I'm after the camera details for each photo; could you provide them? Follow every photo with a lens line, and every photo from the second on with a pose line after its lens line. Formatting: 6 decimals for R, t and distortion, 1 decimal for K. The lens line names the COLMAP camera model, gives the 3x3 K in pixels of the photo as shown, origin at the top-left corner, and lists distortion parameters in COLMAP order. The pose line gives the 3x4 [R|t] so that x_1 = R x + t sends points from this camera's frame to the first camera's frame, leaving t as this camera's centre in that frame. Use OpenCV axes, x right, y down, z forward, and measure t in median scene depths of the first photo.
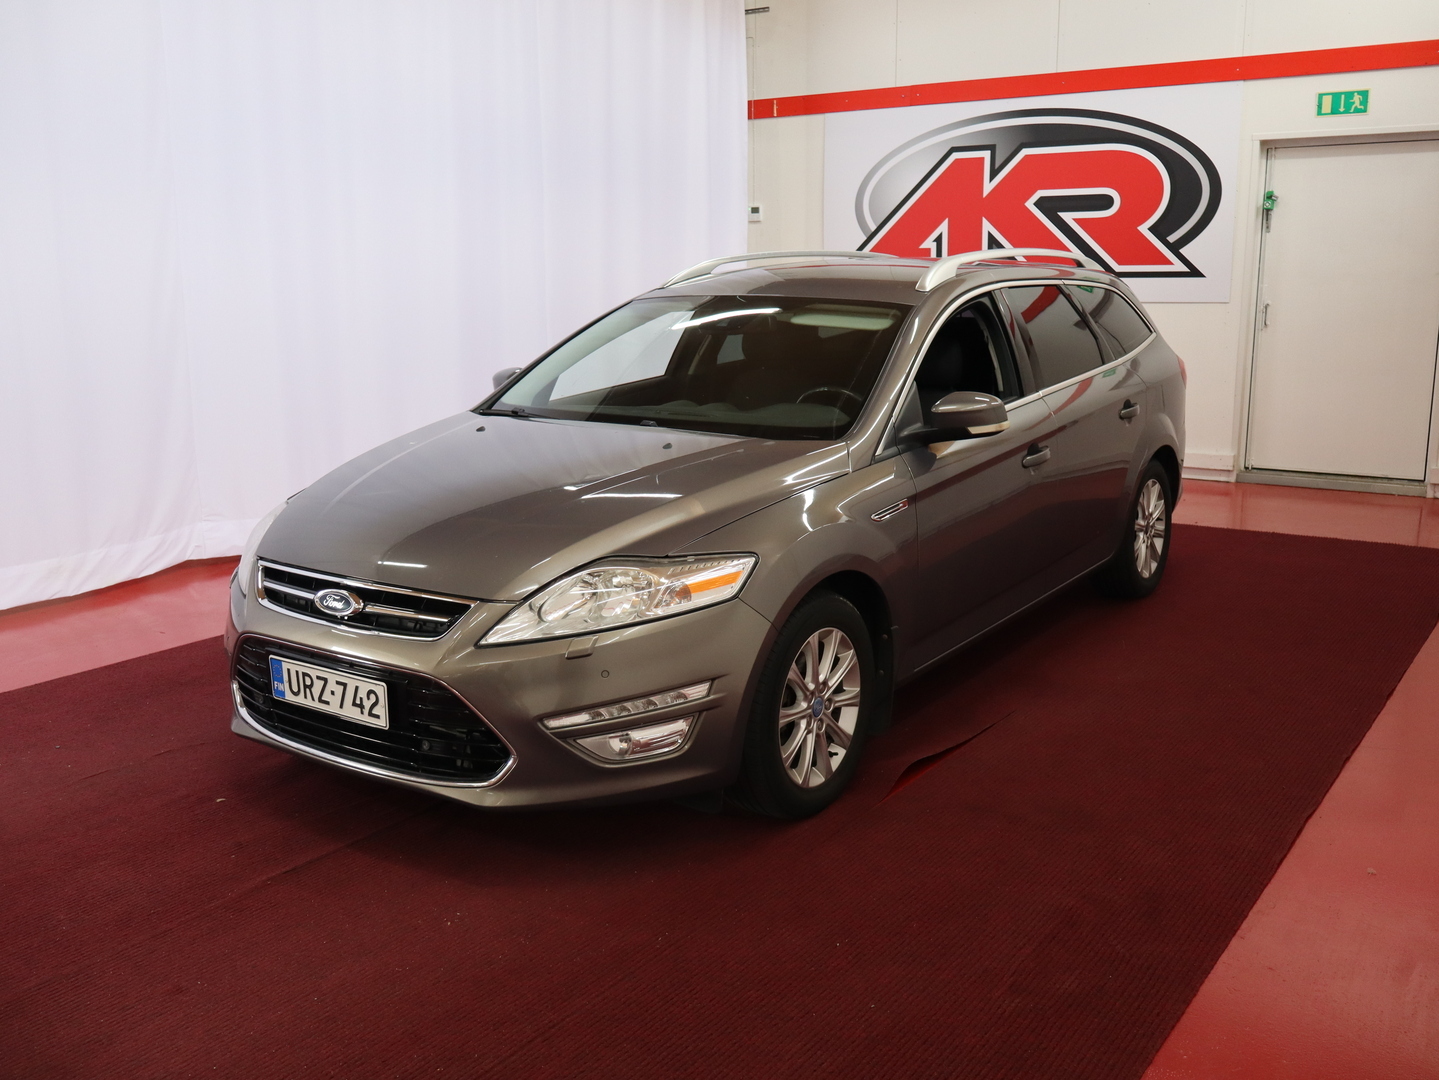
lens RADIAL K [[1375.2, 0, 718.4], [0, 1375.2, 539.8], [0, 0, 1]] dist [0.003981, 0.000000]
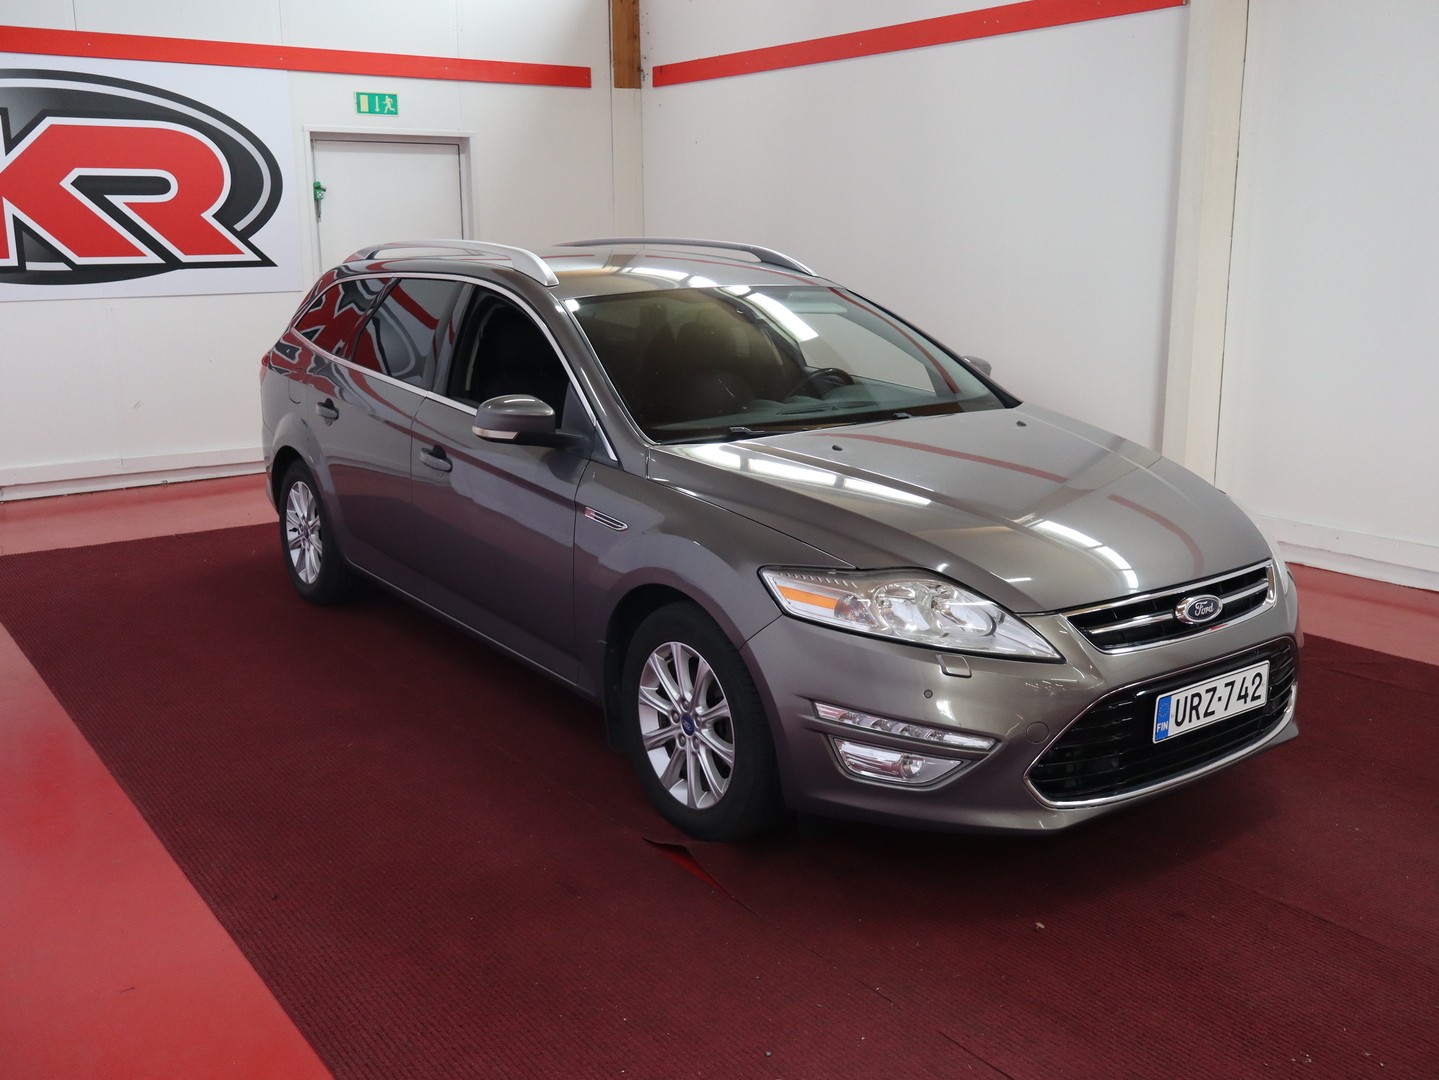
lens RADIAL K [[1375.2, 0, 718.7], [0, 1375.2, 540.0], [0, 0, 1]] dist [0.003981, 0.000000]
pose [[0.315864, -0.203000, 0.926834, -0.518069], [0.195207, 0.969850, 0.145895, -0.084617], [-0.928506, 0.134842, 0.345968, 0.400576]]
